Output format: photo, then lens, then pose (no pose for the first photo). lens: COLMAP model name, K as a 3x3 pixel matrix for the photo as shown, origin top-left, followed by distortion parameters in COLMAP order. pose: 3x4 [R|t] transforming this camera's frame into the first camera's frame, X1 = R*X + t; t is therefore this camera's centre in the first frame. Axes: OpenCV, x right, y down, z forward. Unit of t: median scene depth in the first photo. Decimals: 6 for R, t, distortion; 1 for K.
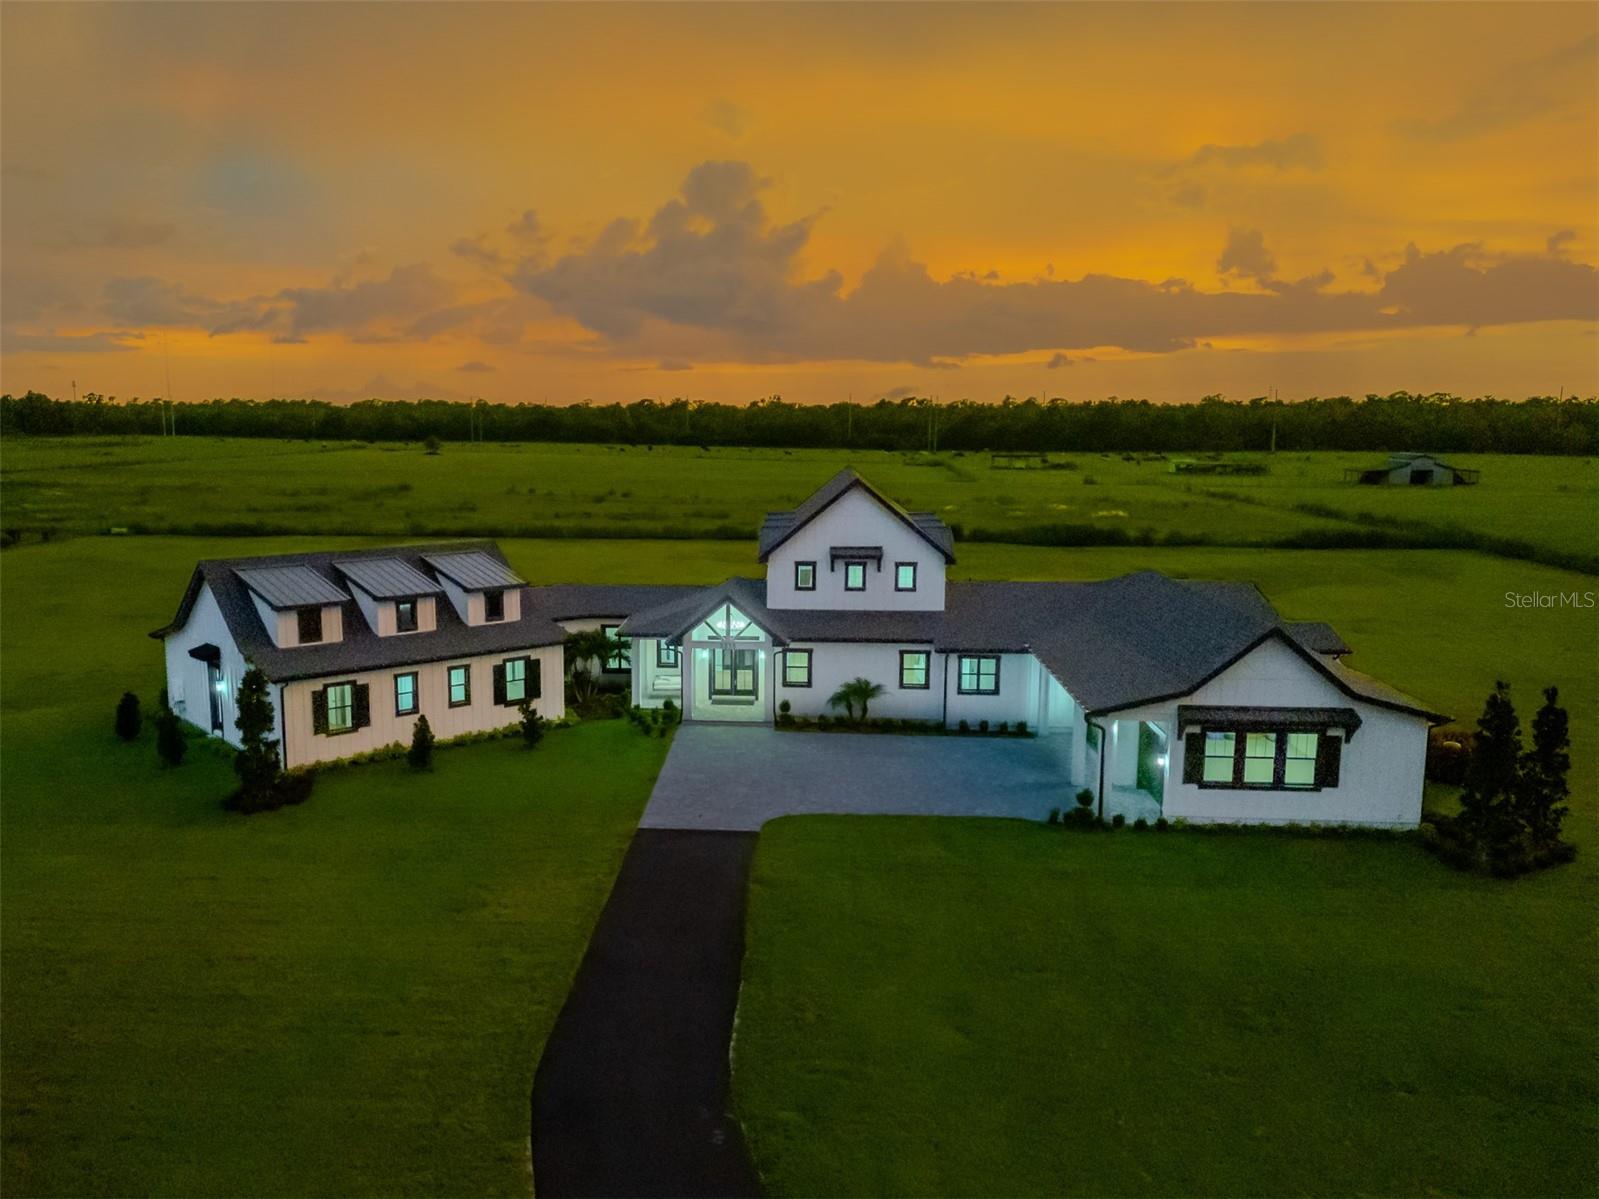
lens RADIAL K [[1313.7, 0, 694.6], [0, 1313.7, 633.8], [0, 0, 1]] dist [0.070212, -0.071324]
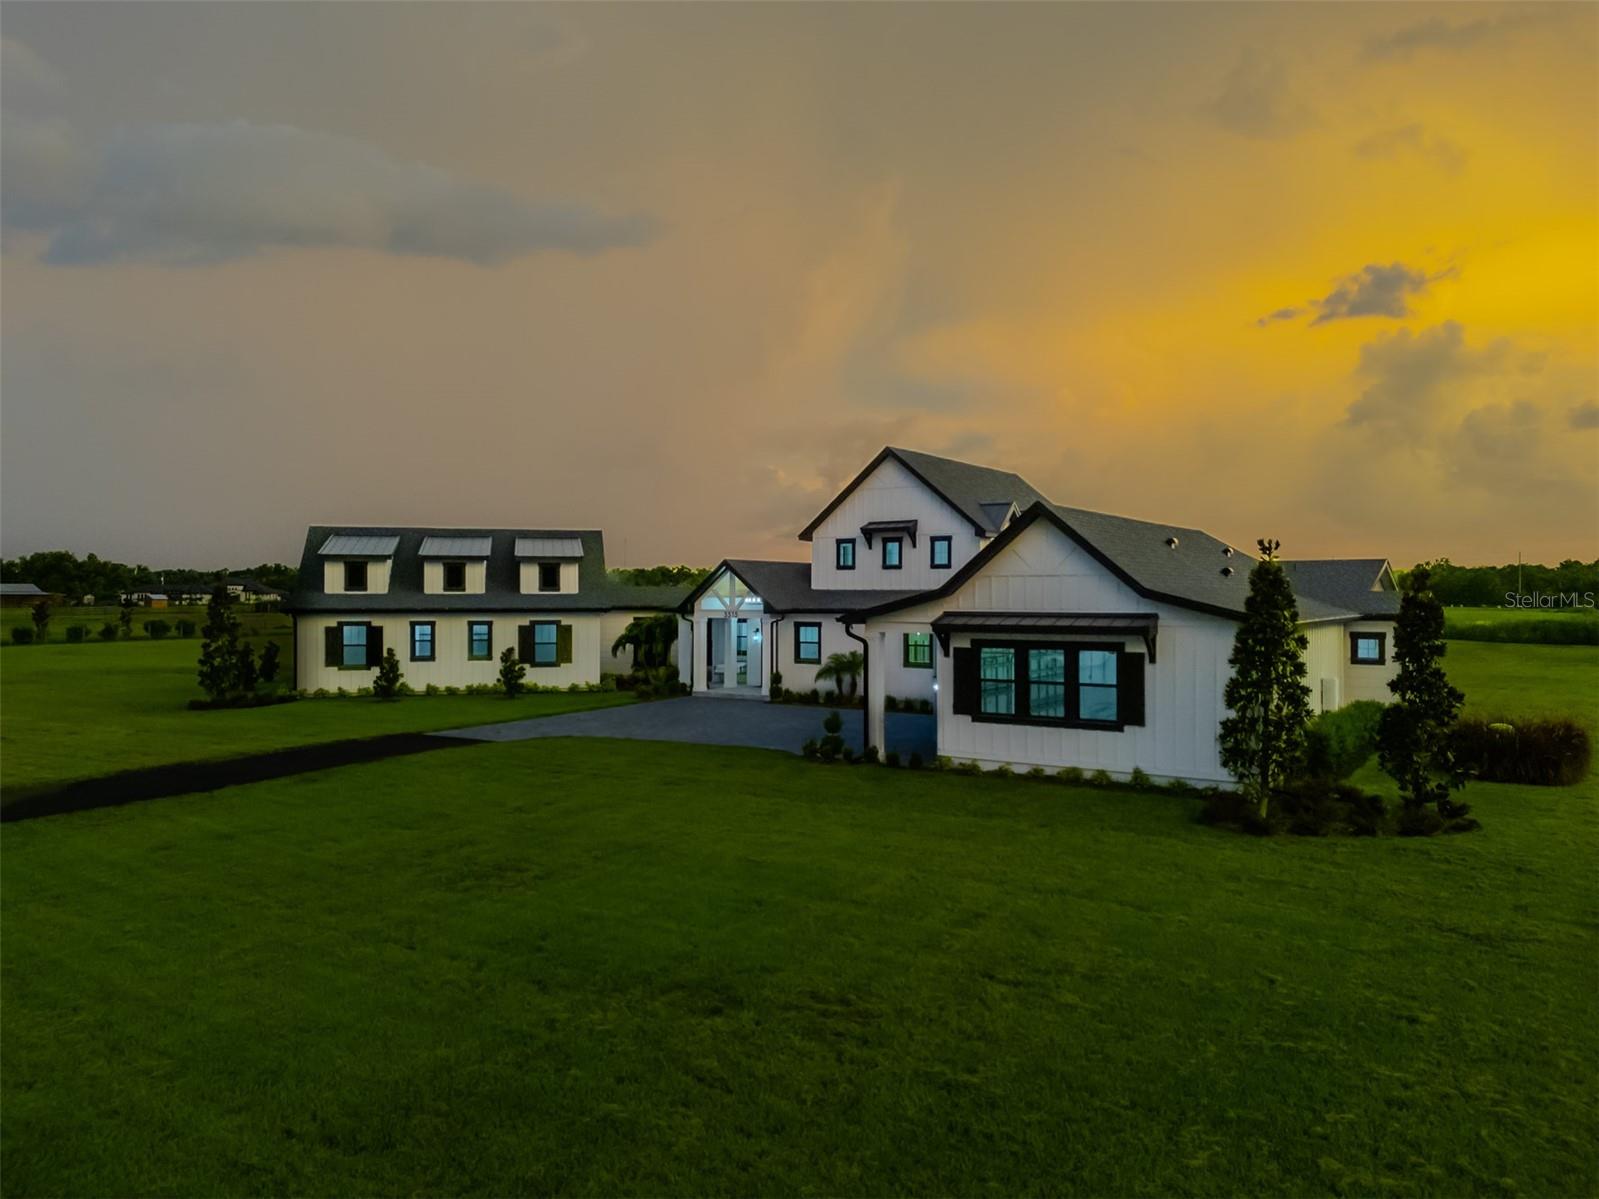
lens RADIAL K [[1170.4, 0, 792.1], [0, 1170.4, 587.2], [0, 0, 1]] dist [0.065004, -0.056712]
pose [[0.887682, -0.001100, -0.460456, 0.465936], [-0.077079, 0.985532, -0.150950, 0.116781], [0.453960, 0.169487, 0.874754, 0.262361]]
